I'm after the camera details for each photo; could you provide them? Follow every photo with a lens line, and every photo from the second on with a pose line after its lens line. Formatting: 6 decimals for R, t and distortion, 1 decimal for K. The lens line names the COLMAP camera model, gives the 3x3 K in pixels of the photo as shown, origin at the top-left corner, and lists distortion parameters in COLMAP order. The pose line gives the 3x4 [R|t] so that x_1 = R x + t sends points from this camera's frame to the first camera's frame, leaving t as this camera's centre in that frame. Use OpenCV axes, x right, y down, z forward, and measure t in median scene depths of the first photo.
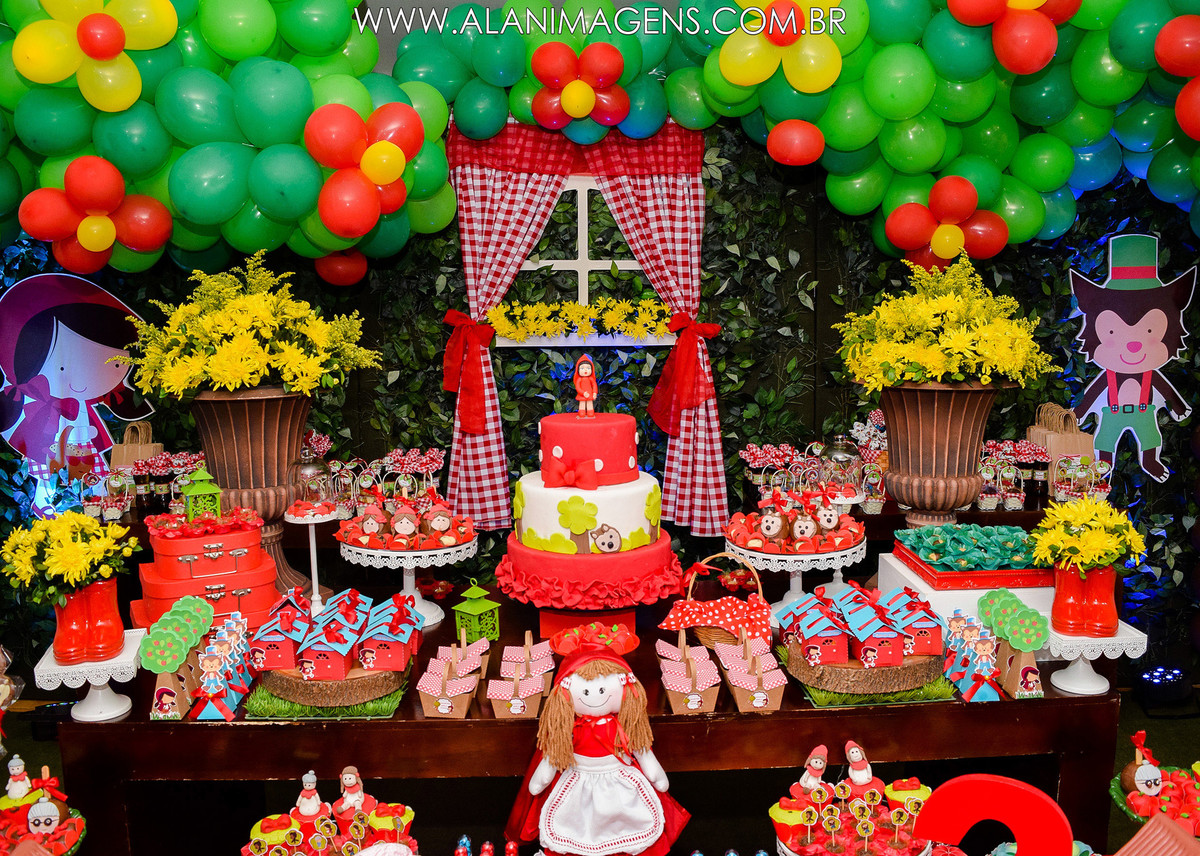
lens RADIAL K [[1004.5, 0, 600.0], [0, 1004.5, 428.0], [0, 0, 1]] dist [-0.078339, 0.007616]
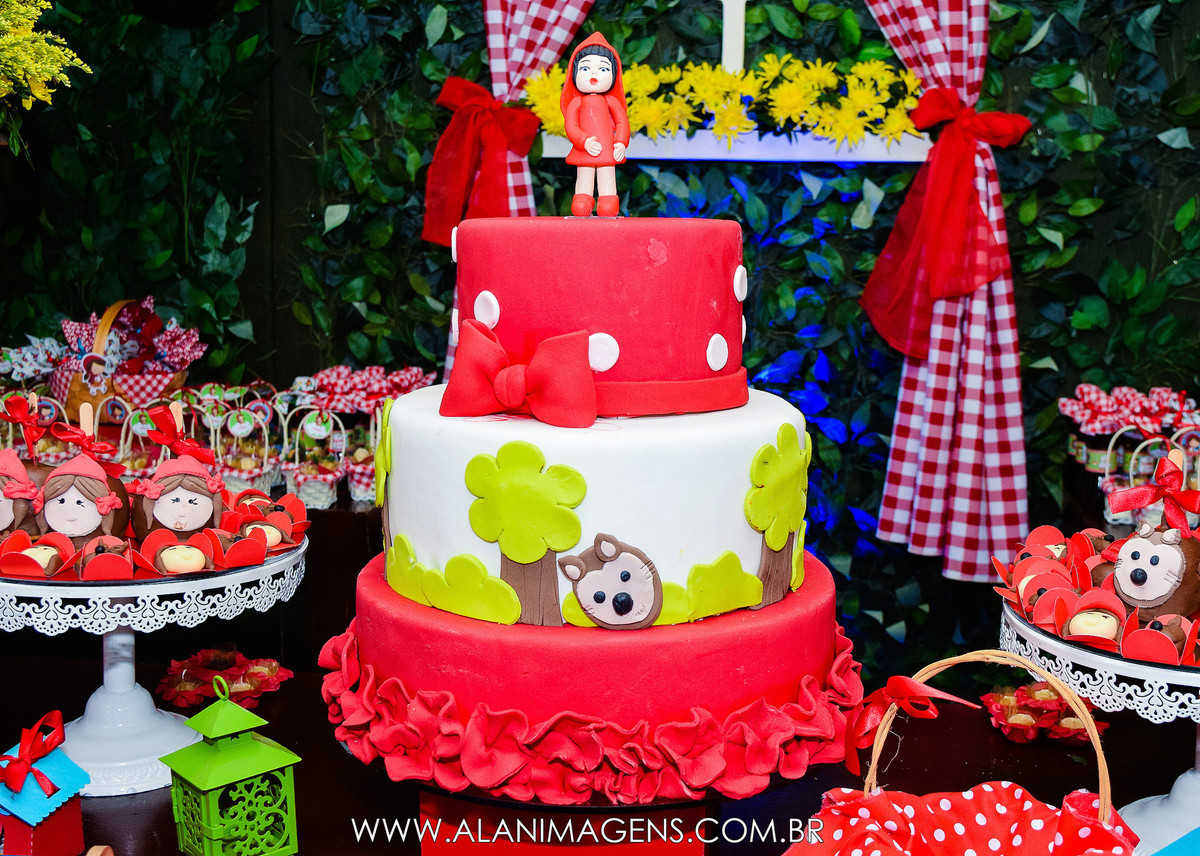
lens RADIAL K [[1489.2, 0, 635.2], [0, 1489.2, 429.9], [0, 0, 1]] dist [-0.073966, 0.030721]
pose [[0.988861, 0.044724, -0.141963, 0.045372], [-0.041671, 0.998833, 0.024410, 0.029455], [0.142889, -0.018223, 0.989571, 0.313143]]
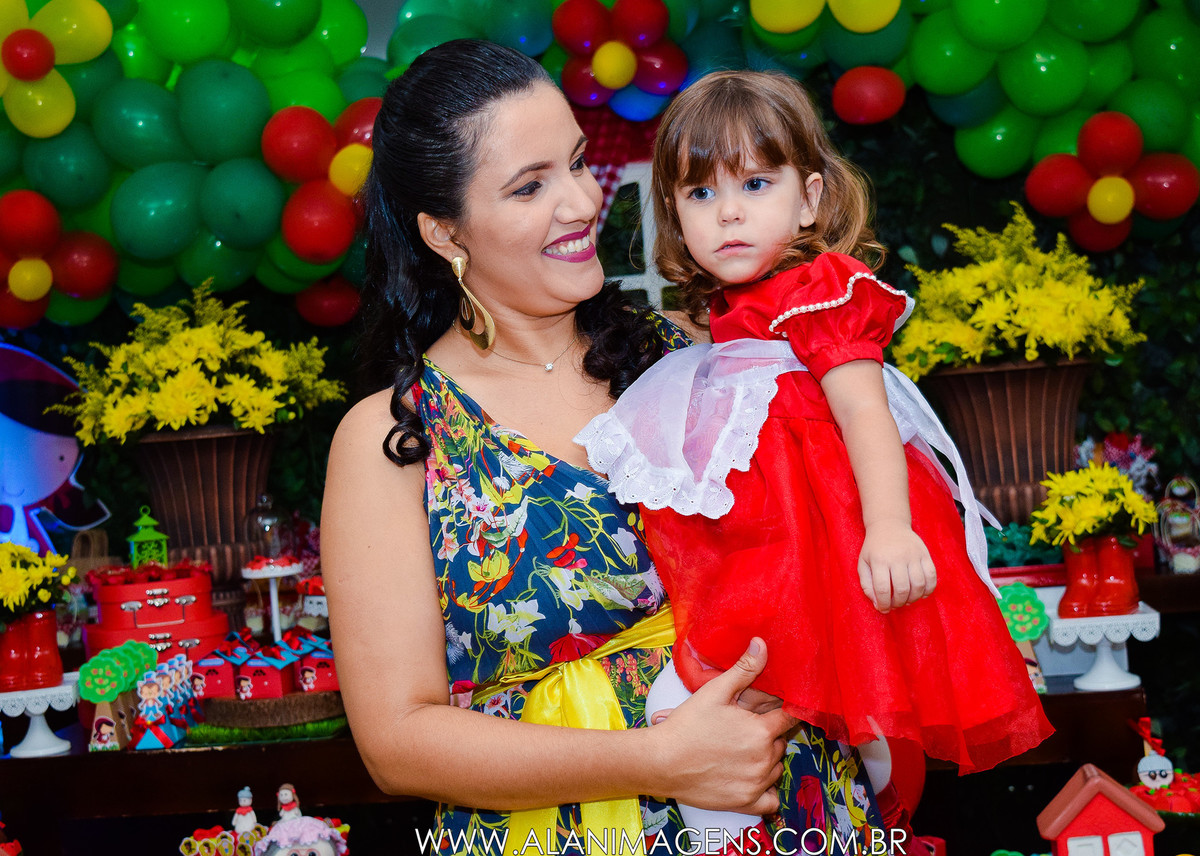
lens RADIAL K [[1913.2, 0, 617.9], [0, 1913.2, 427.4], [0, 0, 1]] dist [0.007501, -0.044850]
pose [[0.982115, -0.071057, -0.174361, 0.200405], [0.050849, 0.991741, -0.117748, 0.113253], [0.181288, 0.106776, 0.977616, -0.387222]]
